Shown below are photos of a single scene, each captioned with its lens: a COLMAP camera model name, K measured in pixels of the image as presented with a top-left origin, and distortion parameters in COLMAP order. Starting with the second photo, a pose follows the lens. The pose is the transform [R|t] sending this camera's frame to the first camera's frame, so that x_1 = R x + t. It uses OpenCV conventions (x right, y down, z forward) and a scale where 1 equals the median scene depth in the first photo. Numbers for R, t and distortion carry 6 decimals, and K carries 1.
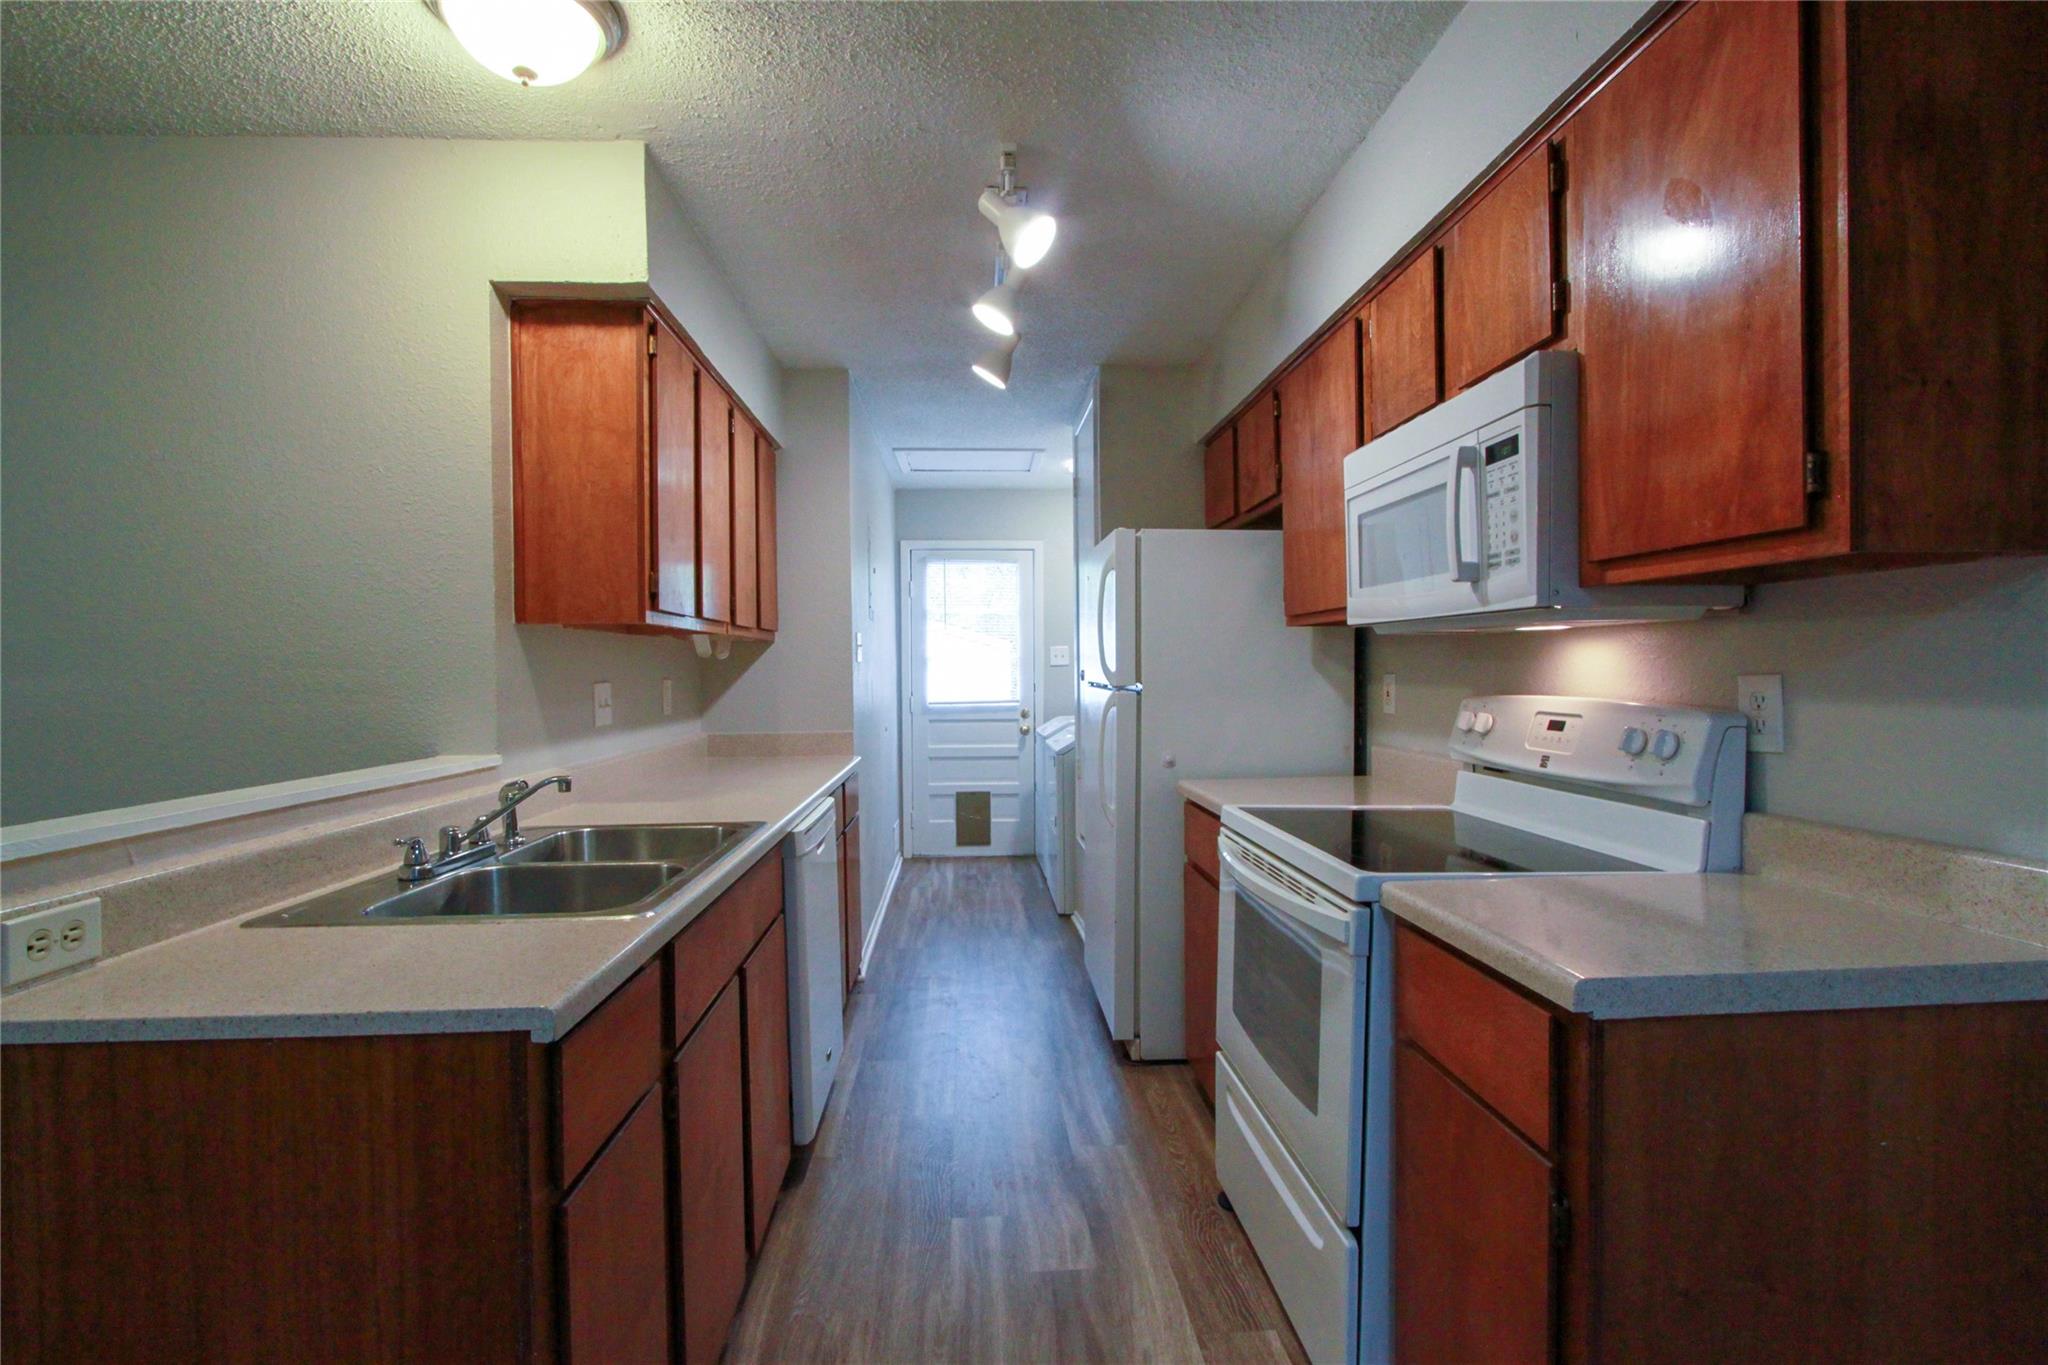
lens RADIAL K [[945.3, 0, 1031.4], [0, 945.3, 686.1], [0, 0, 1]] dist [-0.019305, 0.002995]
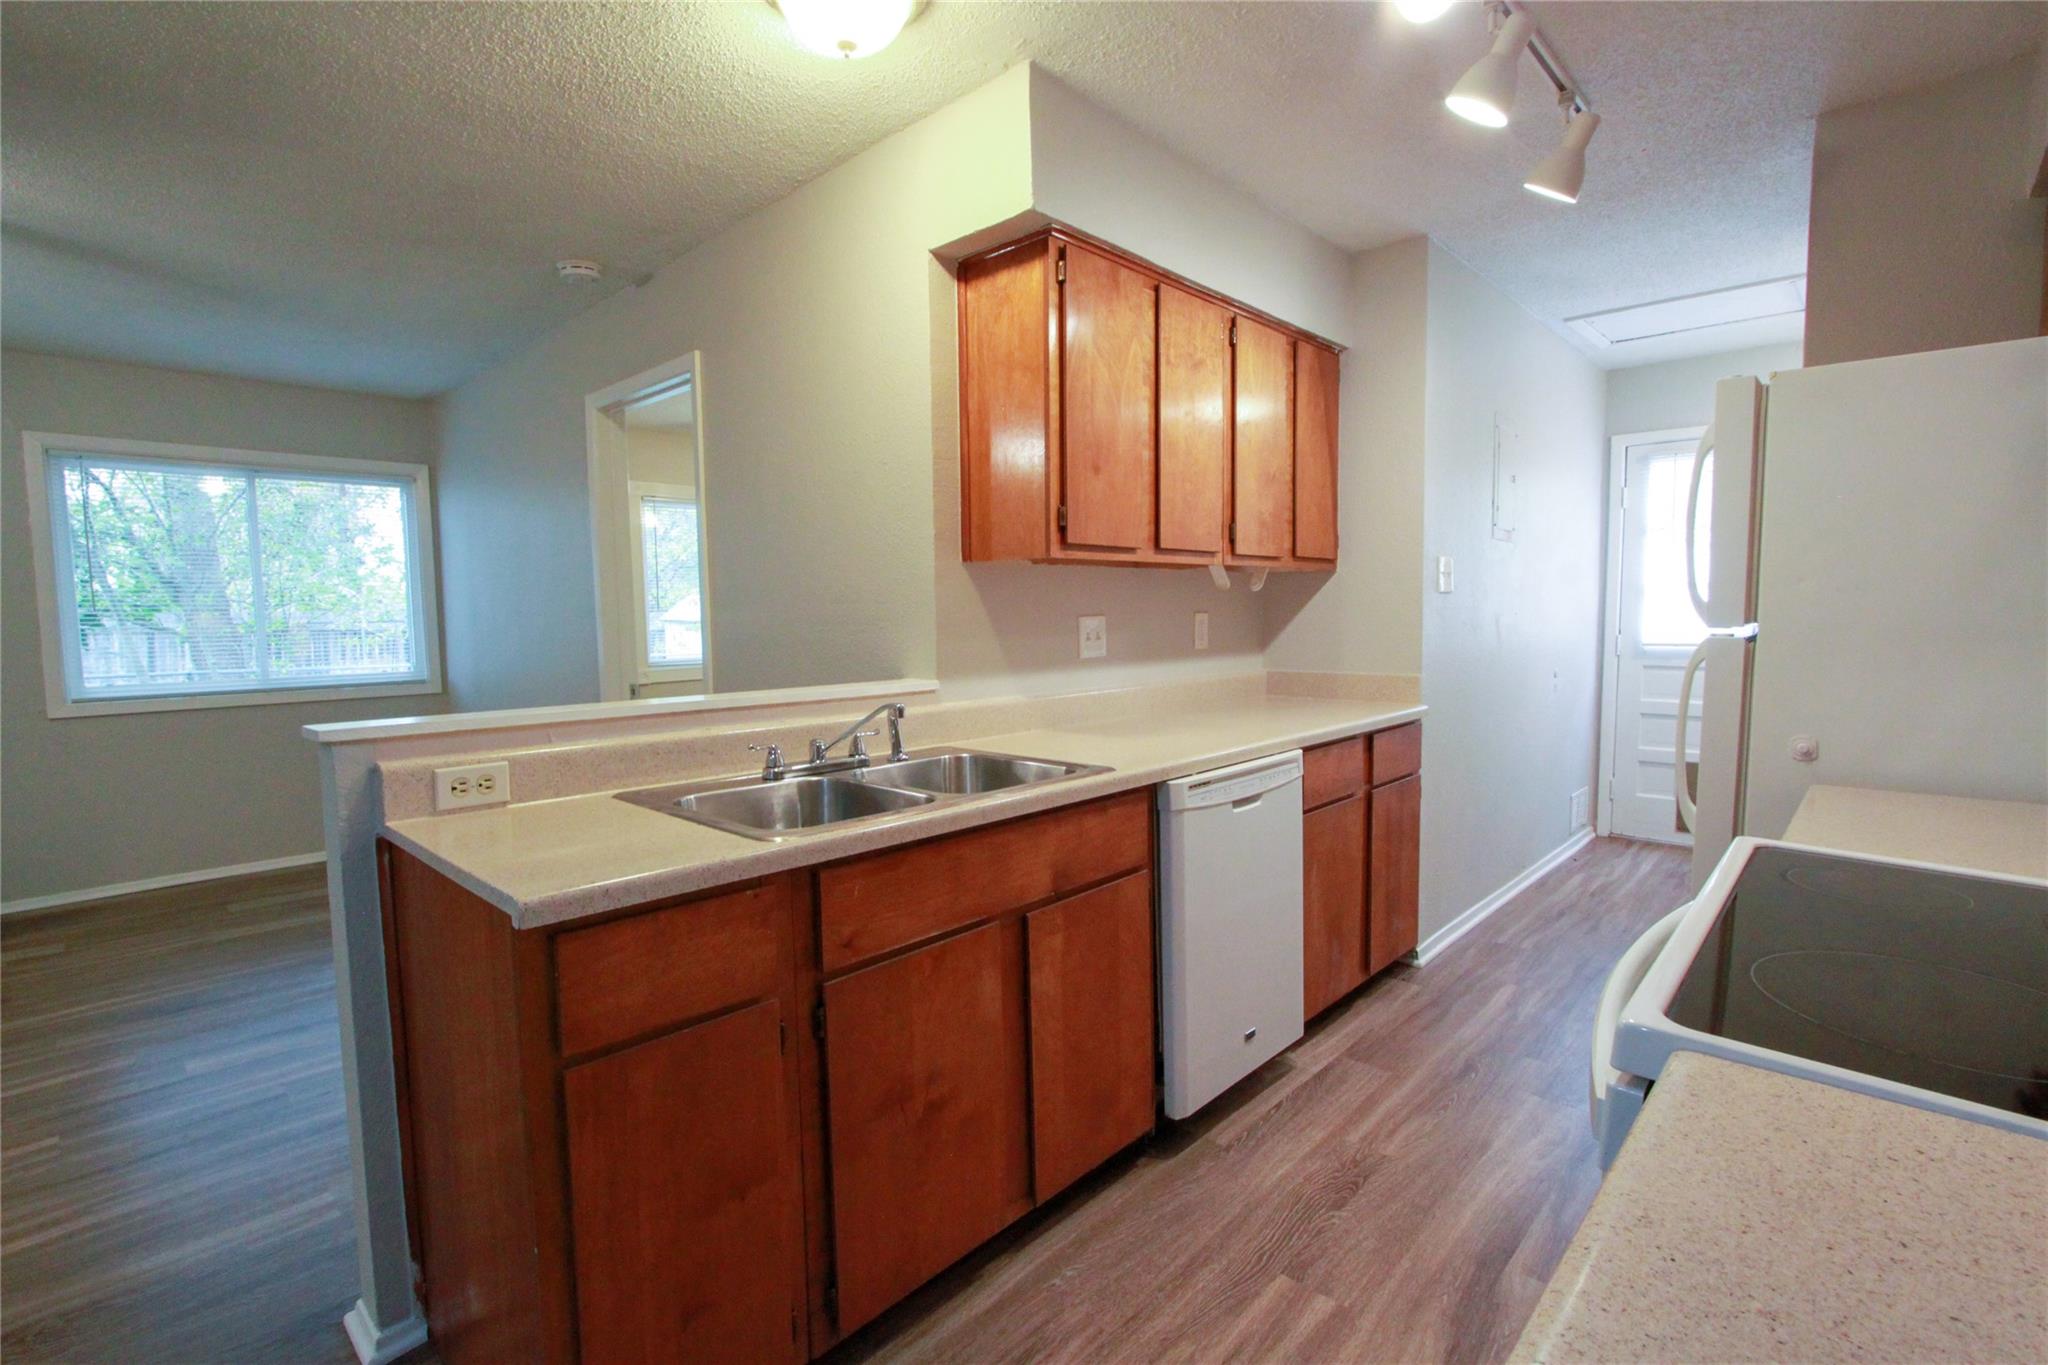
lens RADIAL K [[945.3, 0, 1028.4], [0, 945.3, 685.3], [0, 0, 1]] dist [-0.019305, 0.002995]
pose [[0.679926, 0.059071, -0.730897, 0.323692], [-0.006748, 0.997212, 0.074317, -0.005641], [0.733249, -0.045597, 0.678429, 0.297346]]
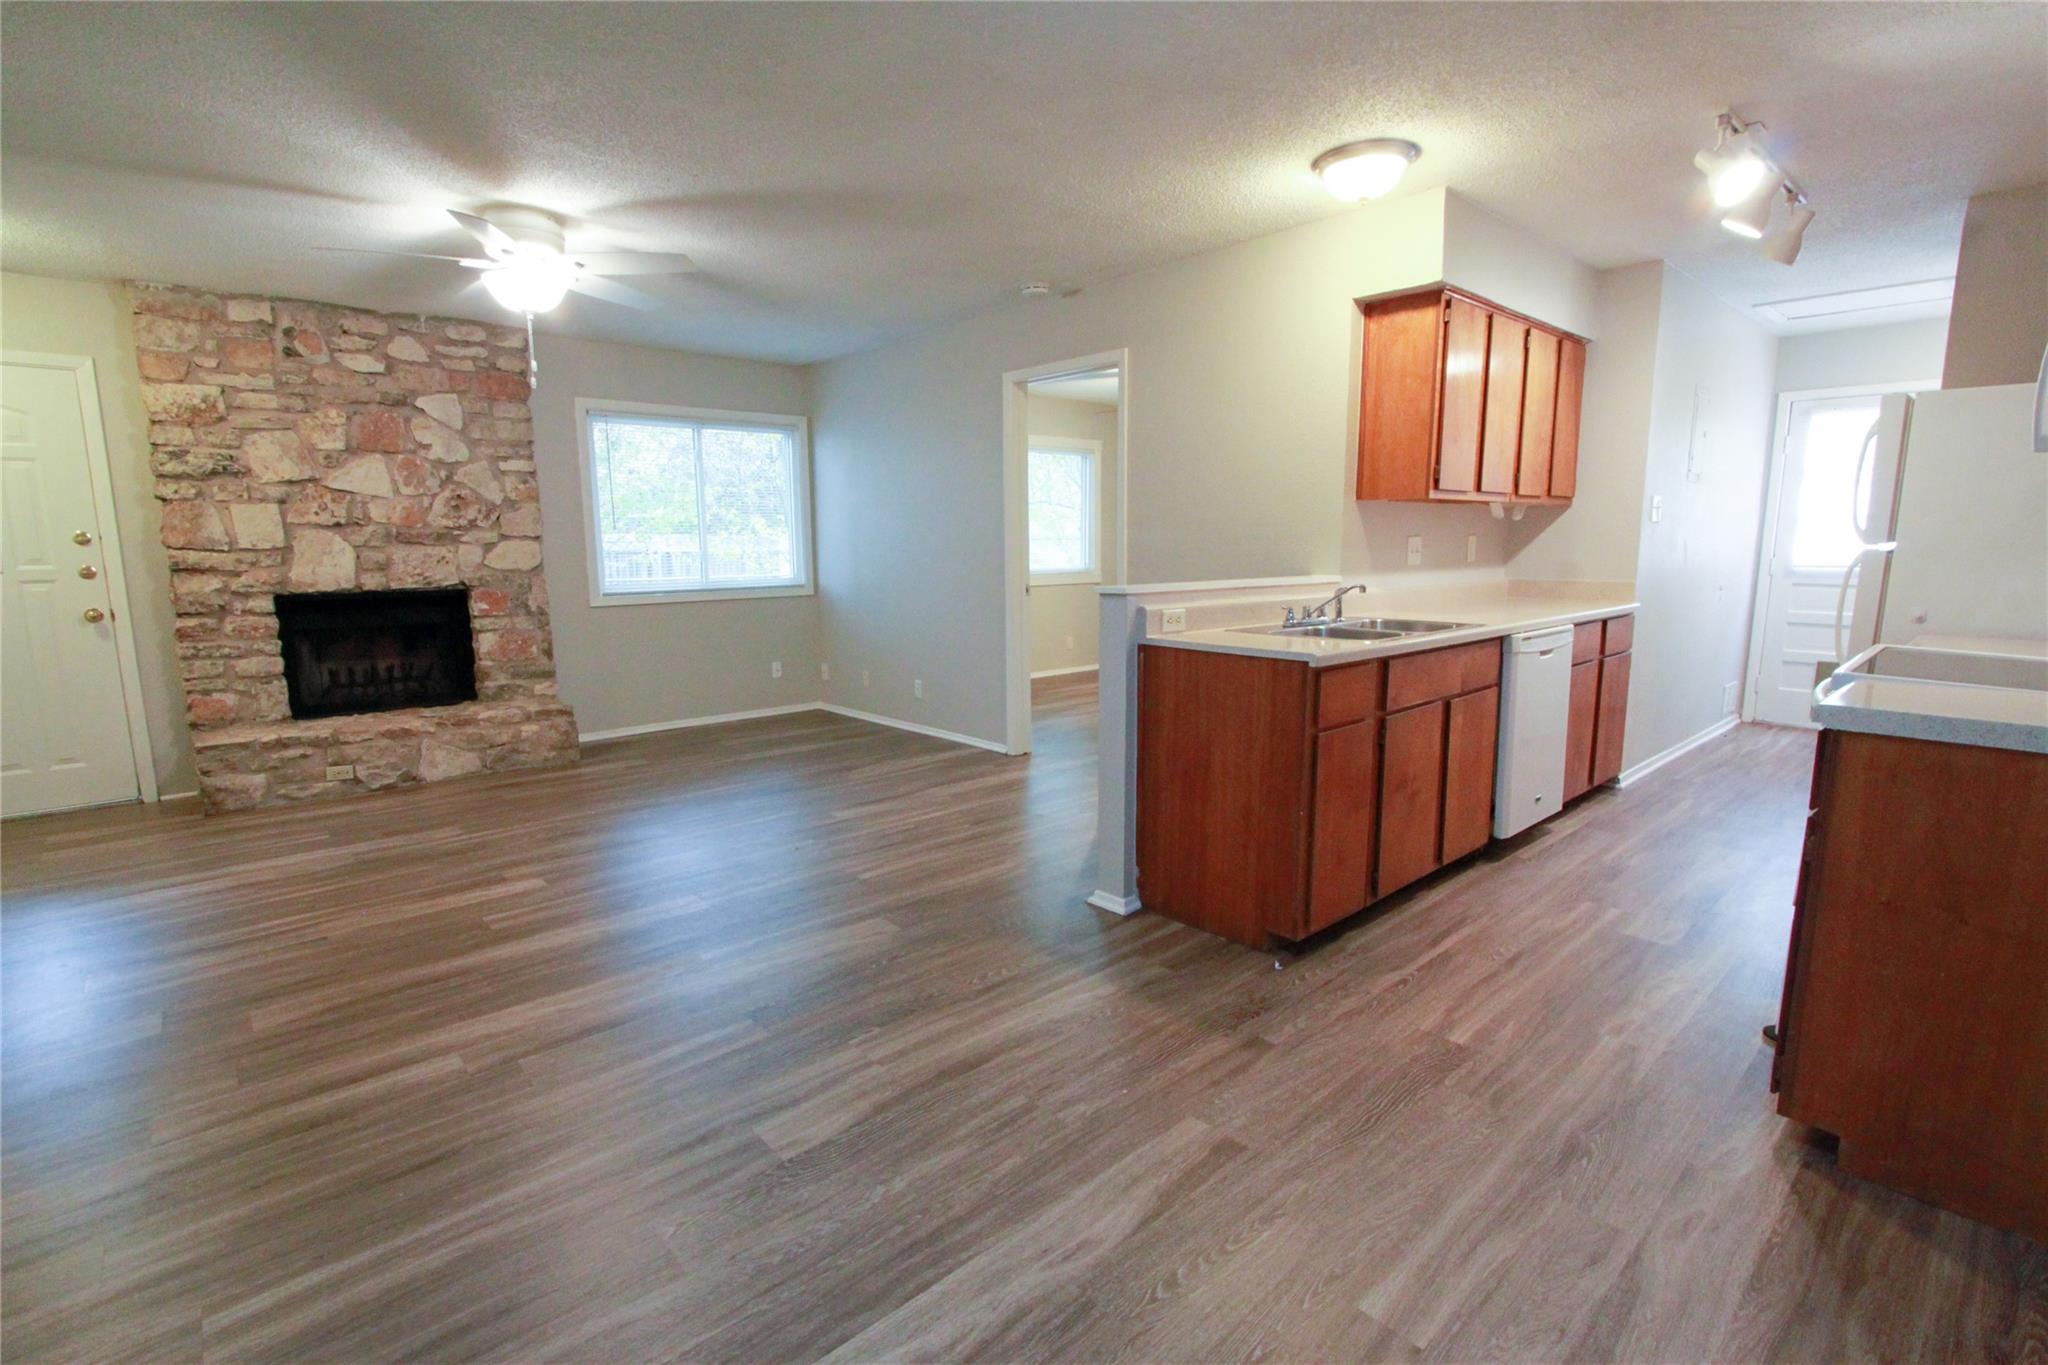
lens RADIAL K [[945.3, 0, 1025.3], [0, 945.3, 690.9], [0, 0, 1]] dist [-0.019305, 0.002995]
pose [[0.615480, 0.131527, -0.777100, 0.464913], [-0.013141, 0.987553, 0.156739, 0.015679], [0.788043, -0.086258, 0.609547, -0.559308]]
